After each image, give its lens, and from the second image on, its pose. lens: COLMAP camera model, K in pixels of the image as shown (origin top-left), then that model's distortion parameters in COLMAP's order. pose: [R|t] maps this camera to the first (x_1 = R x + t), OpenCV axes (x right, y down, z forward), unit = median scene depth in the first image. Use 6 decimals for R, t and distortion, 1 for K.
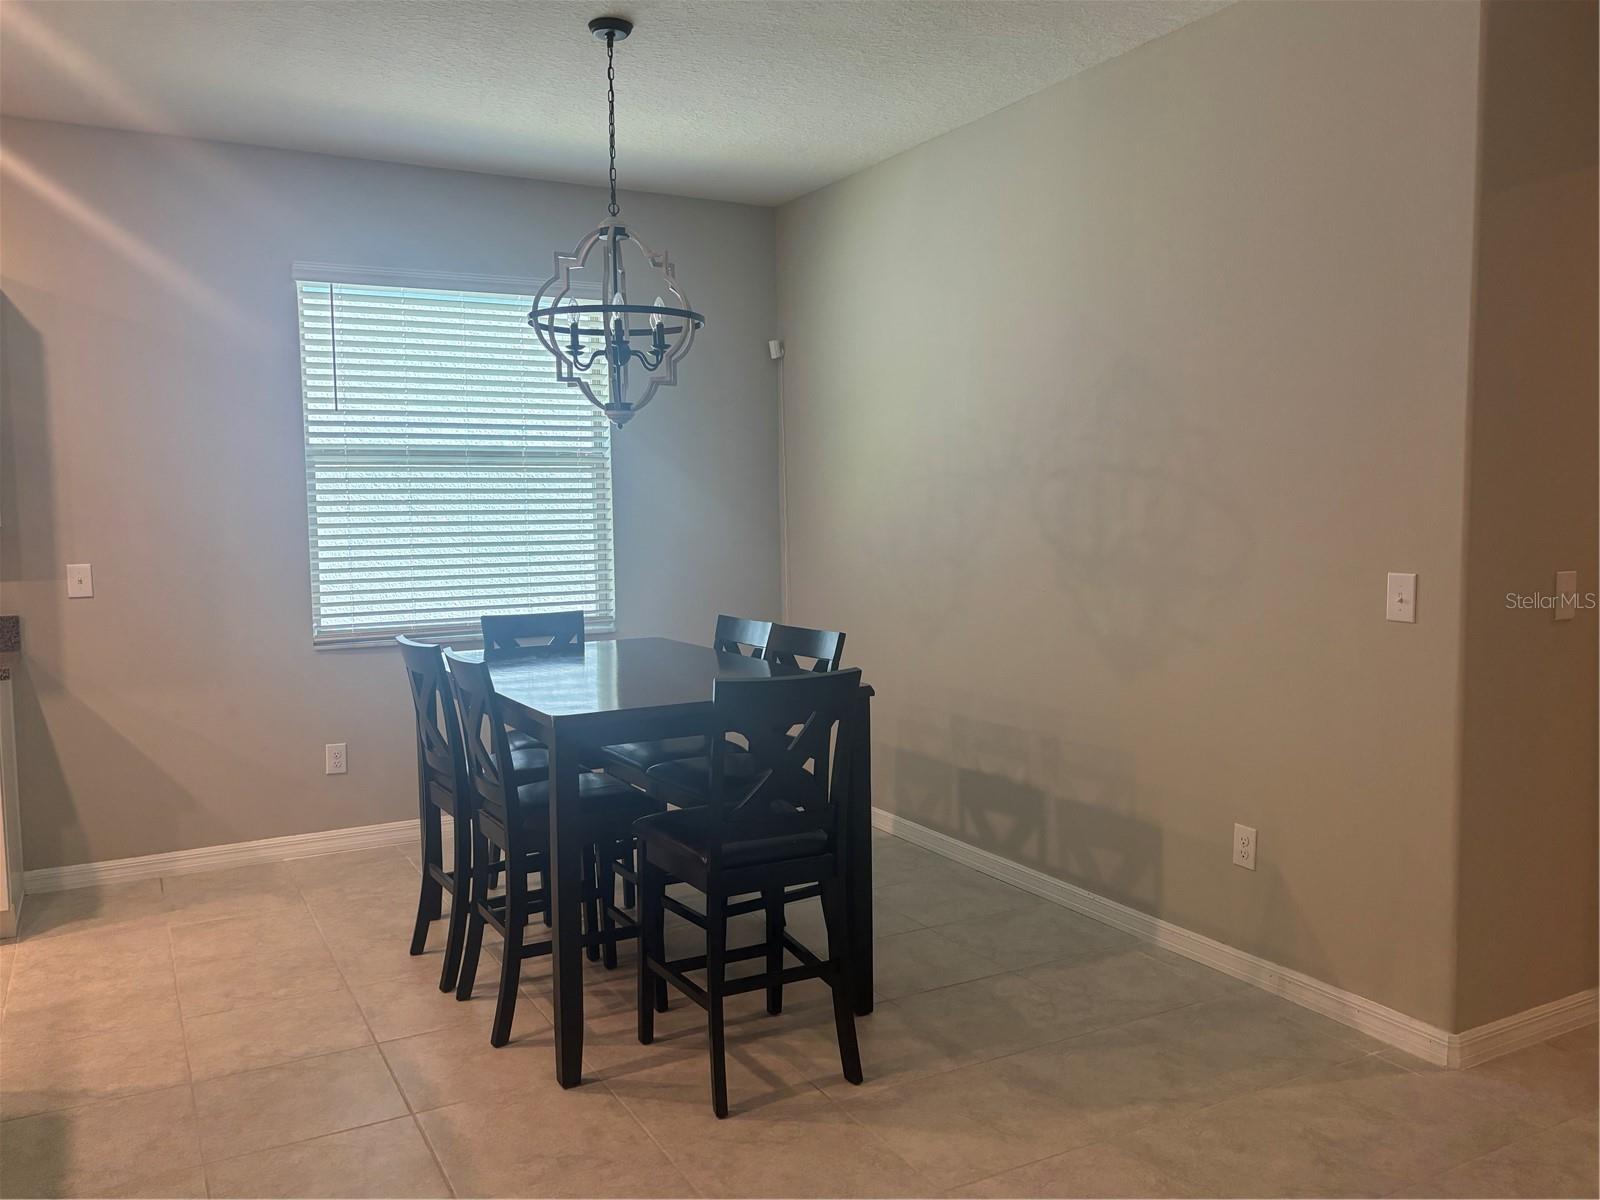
lens RADIAL K [[1252.9, 0, 787.3], [0, 1252.9, 600.9], [0, 0, 1]] dist [0.024582, -0.020545]
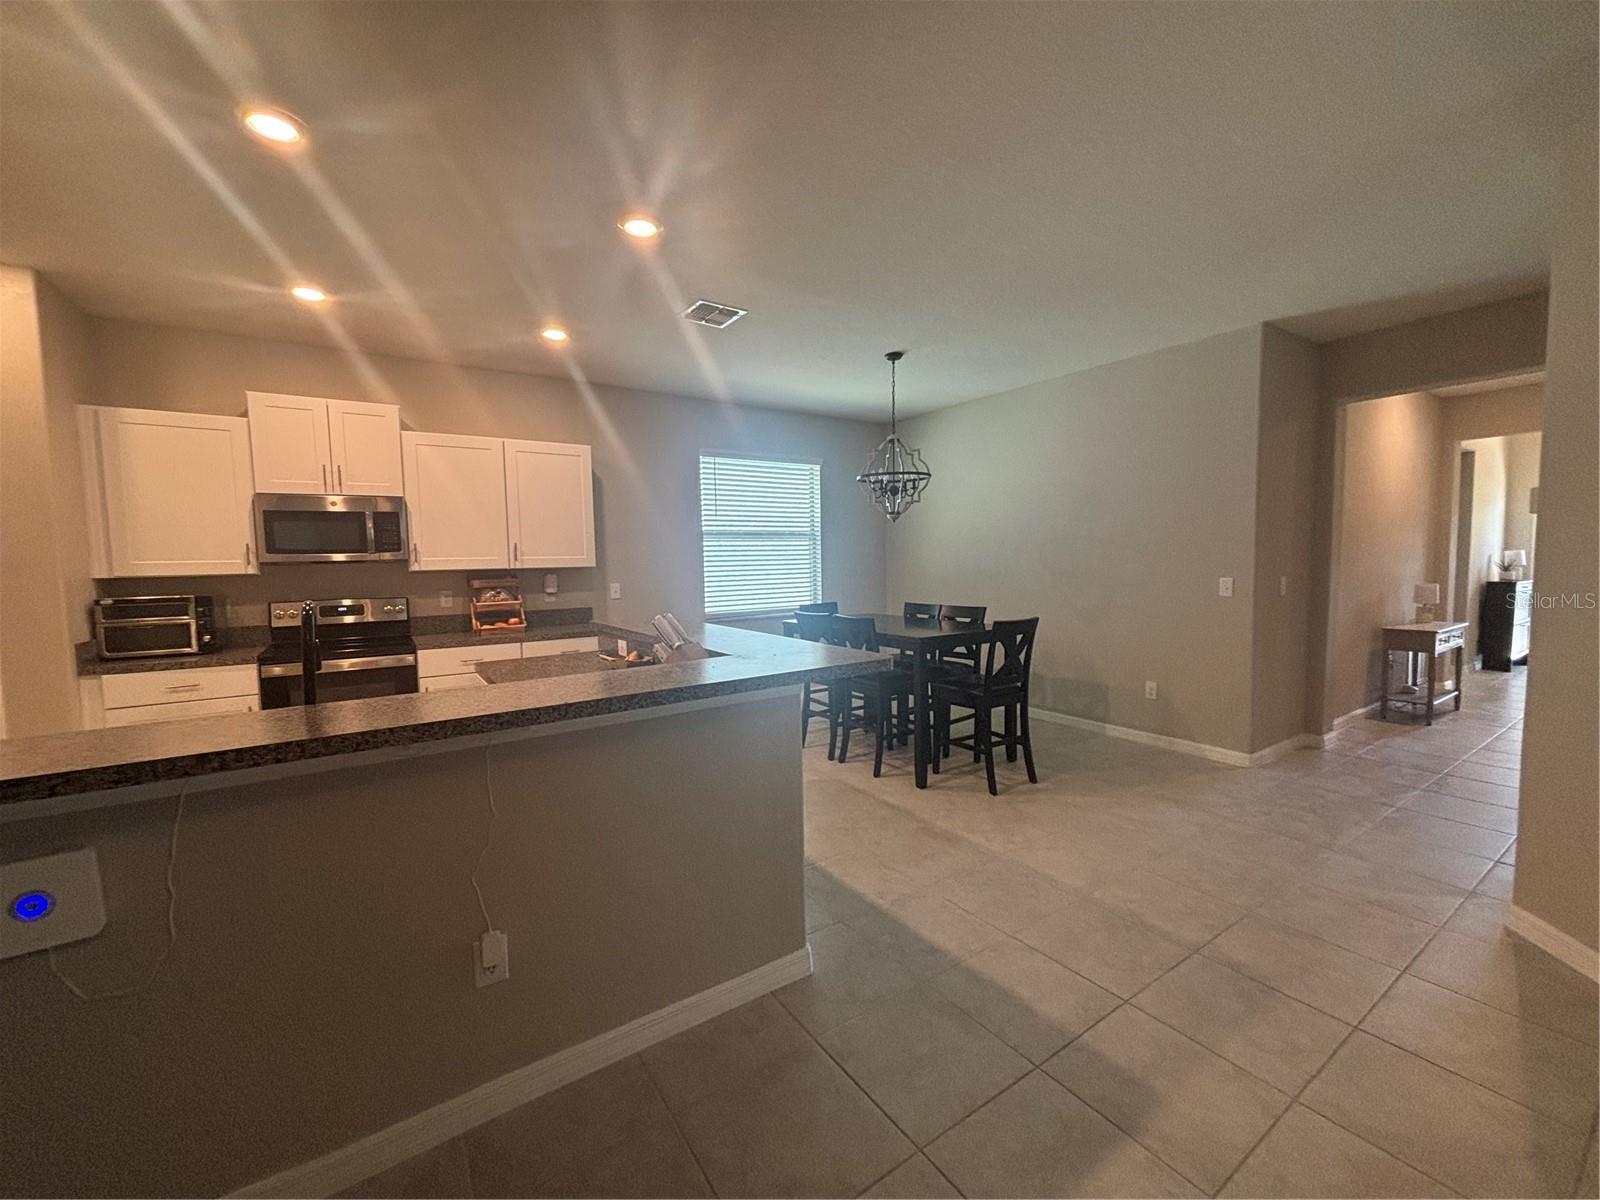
lens RADIAL K [[646.5, 0, 803.3], [0, 646.5, 602.6], [0, 0, 1]] dist [-0.003260, 0.001886]
pose [[0.995138, -0.013137, 0.097613, -0.409183], [0.014287, 0.999836, -0.011087, 0.025067], [-0.097452, 0.012428, 0.995163, -0.188148]]
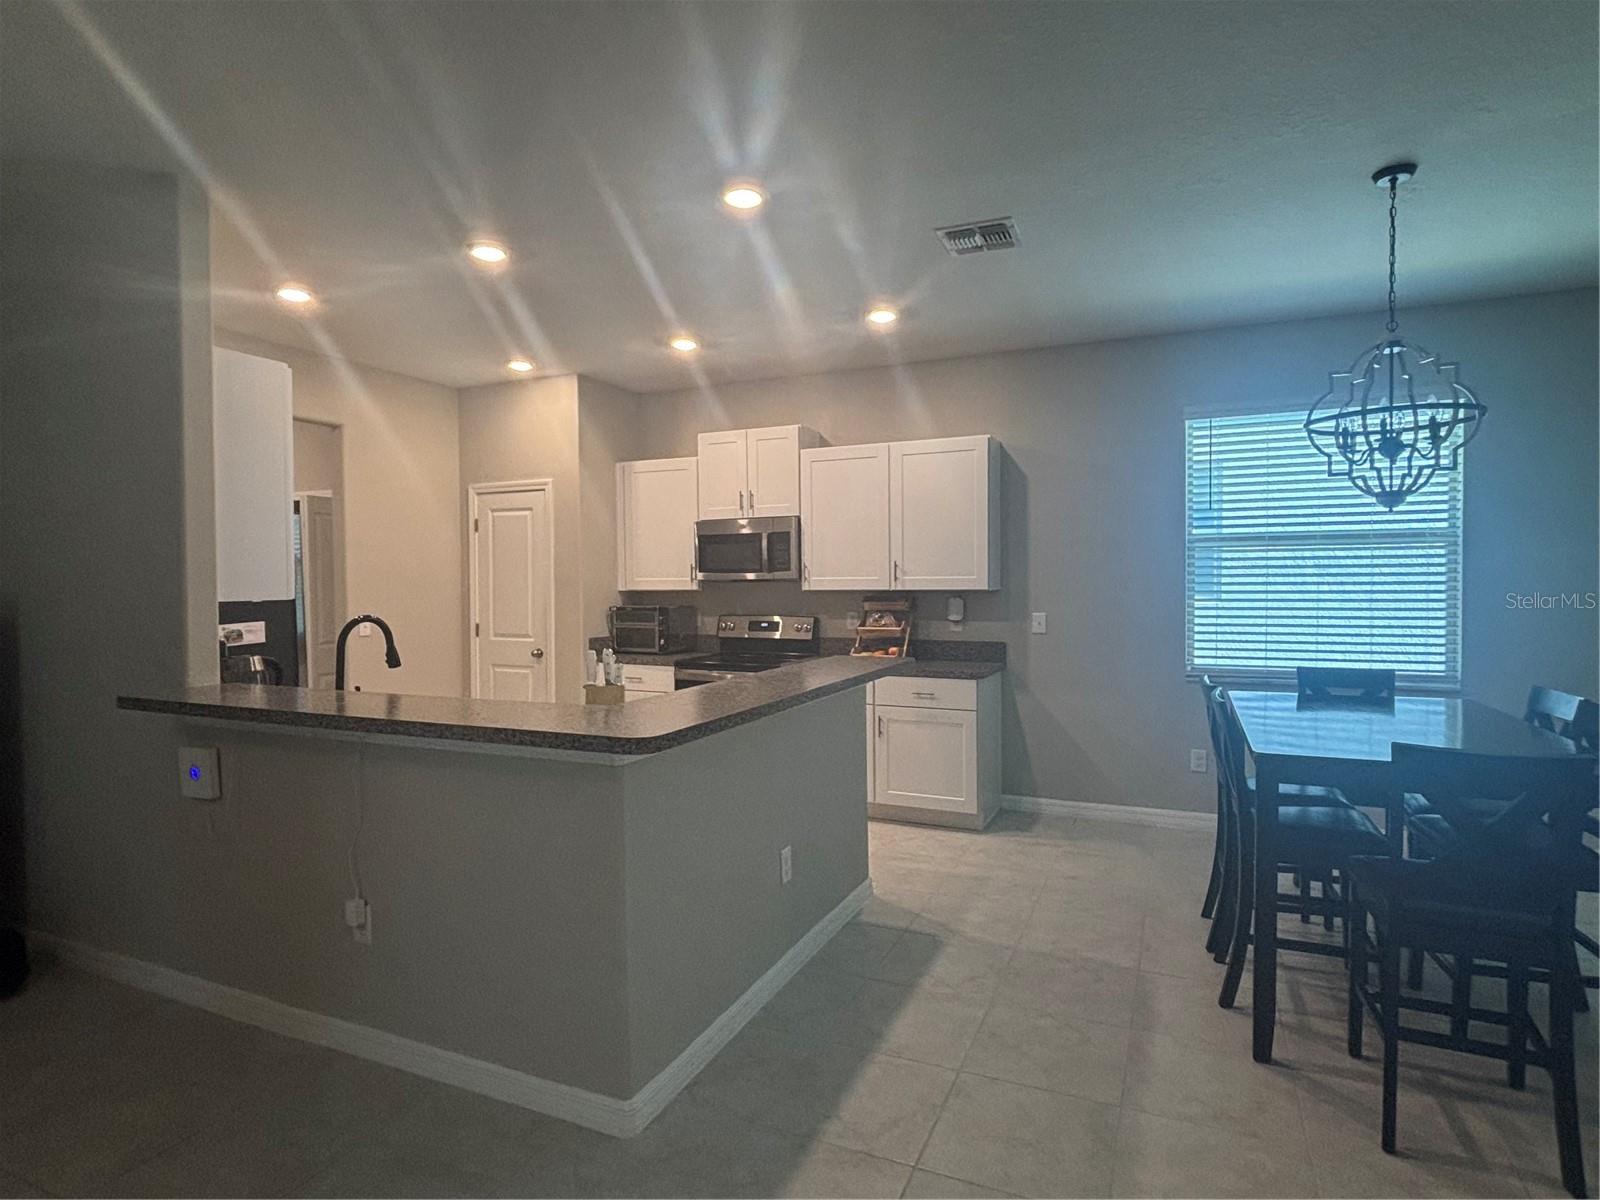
lens RADIAL K [[856.3, 0, 809.6], [0, 856.3, 593.5], [0, 0, 1]] dist [0.004089, -0.000741]
pose [[0.612745, 0.019838, -0.790032, 0.157142], [-0.062626, 0.997760, -0.023518, -0.011300], [0.787795, 0.063887, 0.612615, 0.099543]]
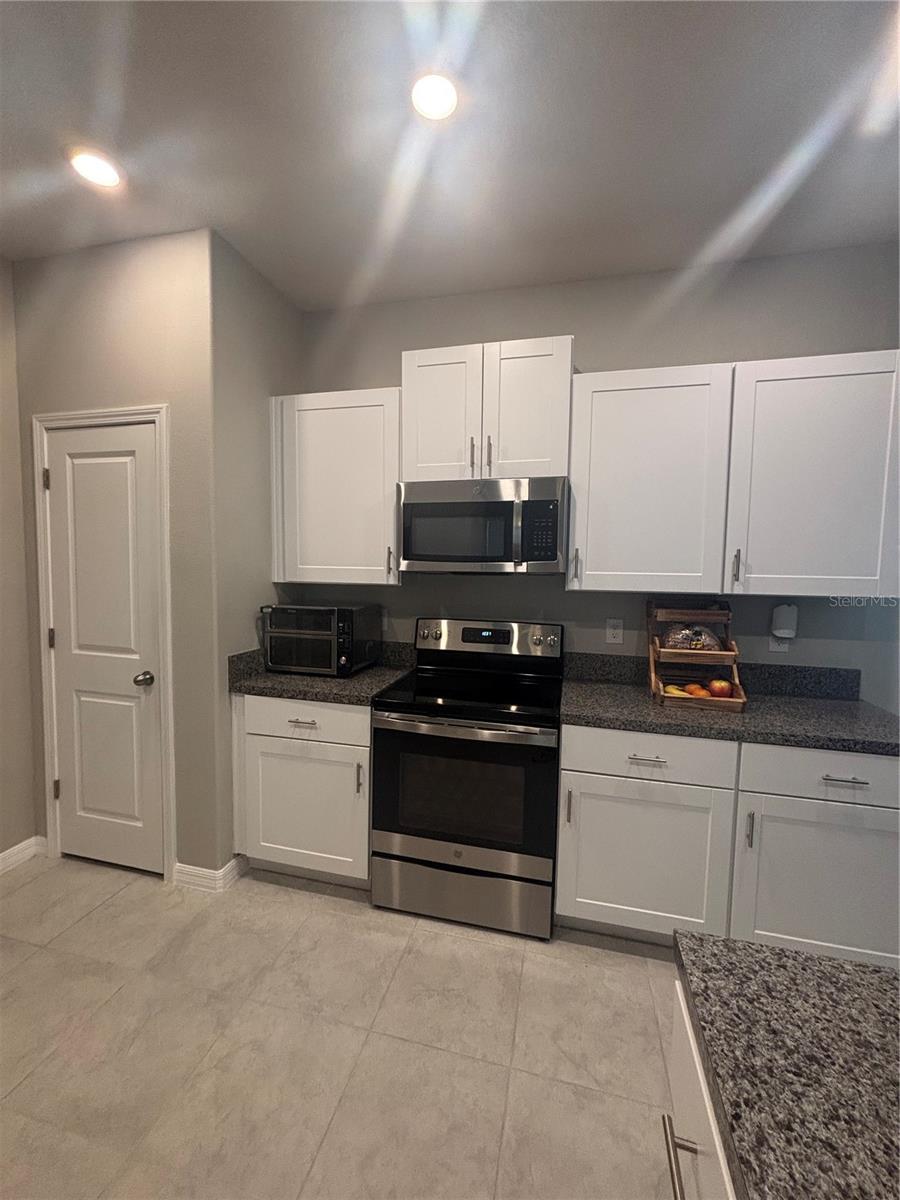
lens RADIAL K [[484.9, 0, 450.5], [0, 484.9, 596.4], [0, 0, 1]] dist [-0.003260, 0.001886]
pose [[0.740838, 0.066962, -0.668338, -0.694750], [-0.077803, 0.996875, 0.013635, -0.039298], [0.667163, 0.041898, 0.743733, 0.466096]]
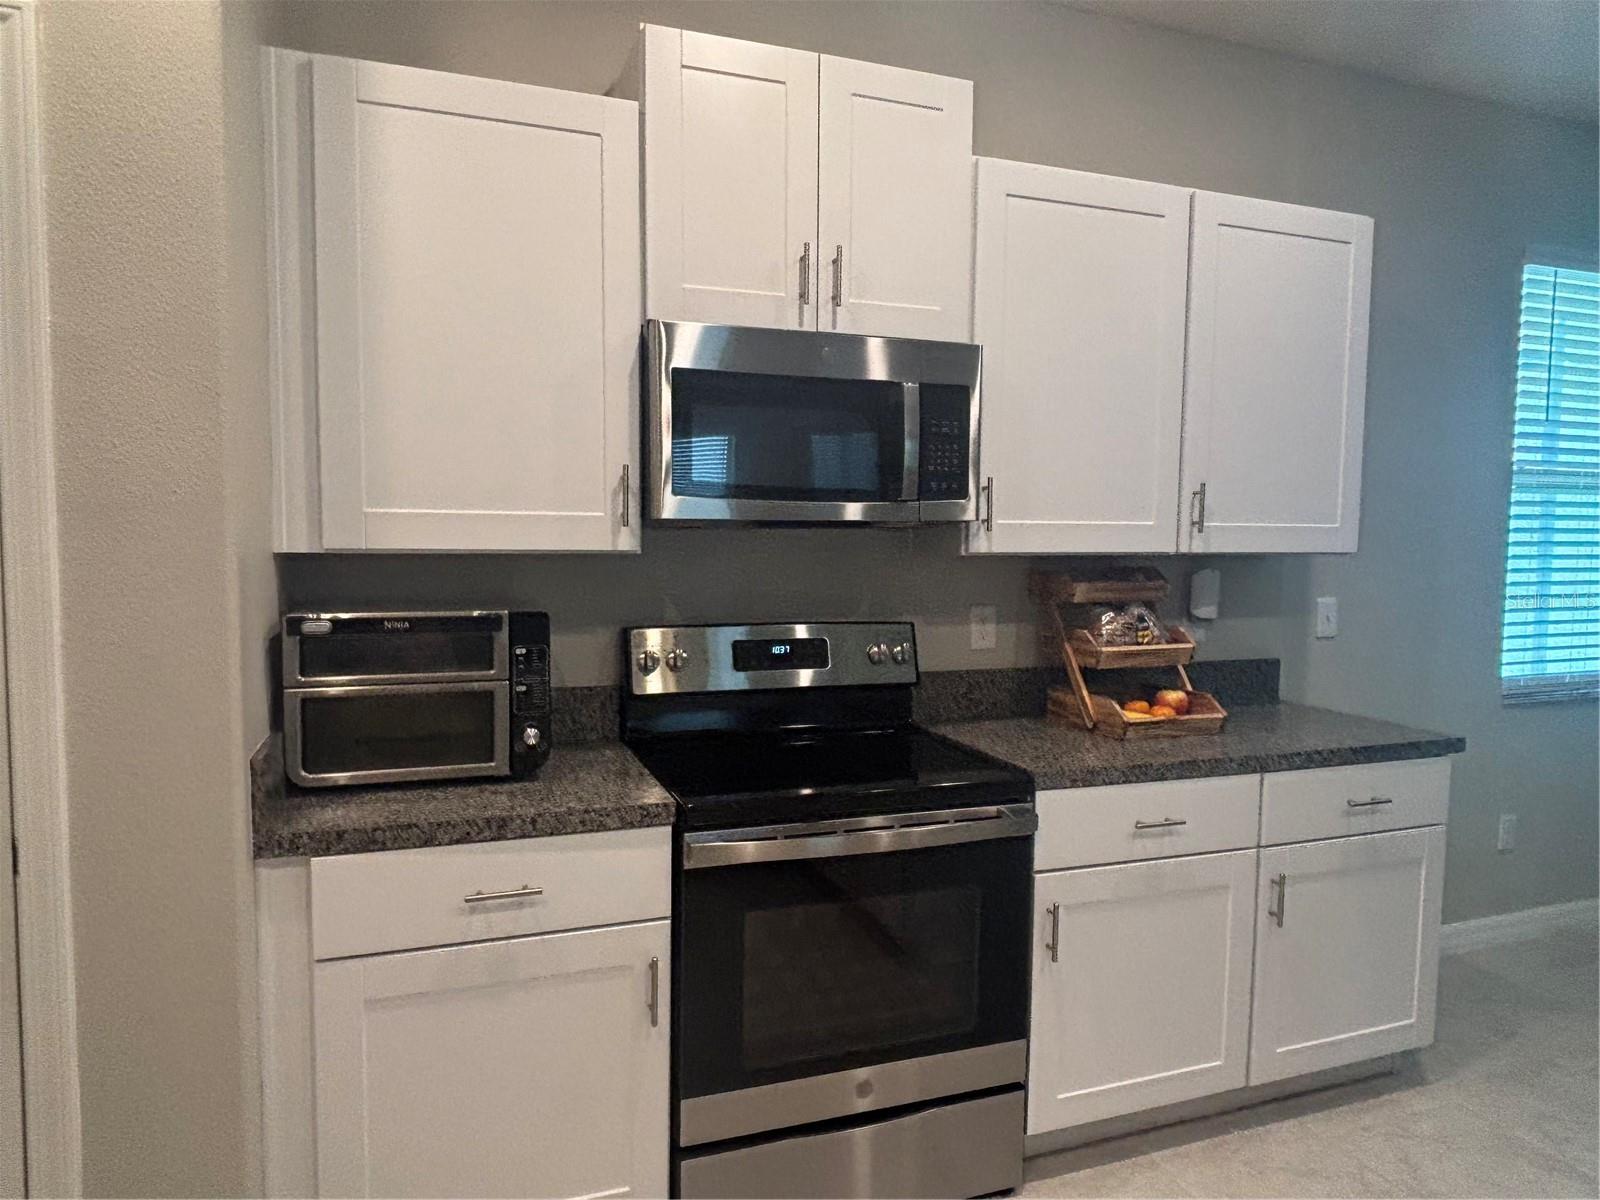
lens RADIAL K [[1012.4, 0, 802.4], [0, 1012.4, 604.0], [0, 0, 1]] dist [0.000386, -0.005293]
pose [[0.989671, 0.030100, -0.140160, -0.966627], [-0.031305, 0.999489, -0.006398, -0.011741], [0.139896, 0.010720, 0.990108, 0.336963]]
